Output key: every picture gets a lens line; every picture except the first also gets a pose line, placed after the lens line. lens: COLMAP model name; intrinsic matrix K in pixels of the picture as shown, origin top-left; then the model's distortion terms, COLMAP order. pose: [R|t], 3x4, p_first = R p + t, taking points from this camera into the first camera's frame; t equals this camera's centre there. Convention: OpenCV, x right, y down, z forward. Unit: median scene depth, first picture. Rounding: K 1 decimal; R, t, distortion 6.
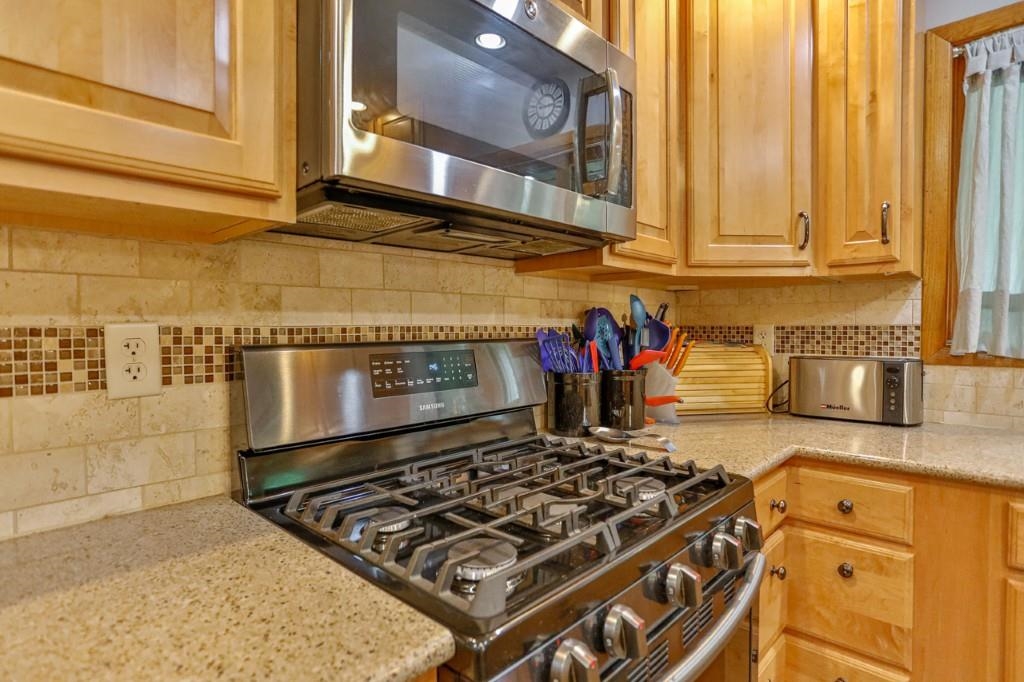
lens RADIAL K [[538.2, 0, 505.6], [0, 538.2, 343.3], [0, 0, 1]] dist [-0.035723, 0.011675]
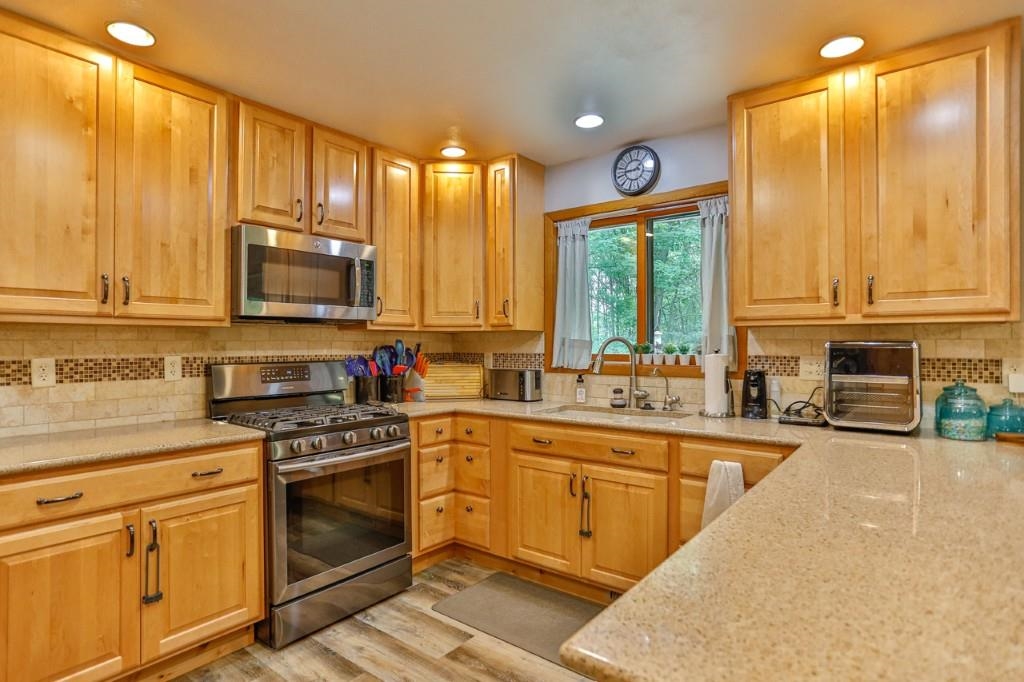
lens RADIAL K [[538.2, 0, 511.0], [0, 538.2, 339.5], [0, 0, 1]] dist [-0.035723, 0.011675]
pose [[0.996152, 0.002356, 0.087608, 0.662937], [0.001178, 0.999188, -0.040265, -0.006476], [-0.087632, 0.040213, 0.995341, -1.536702]]
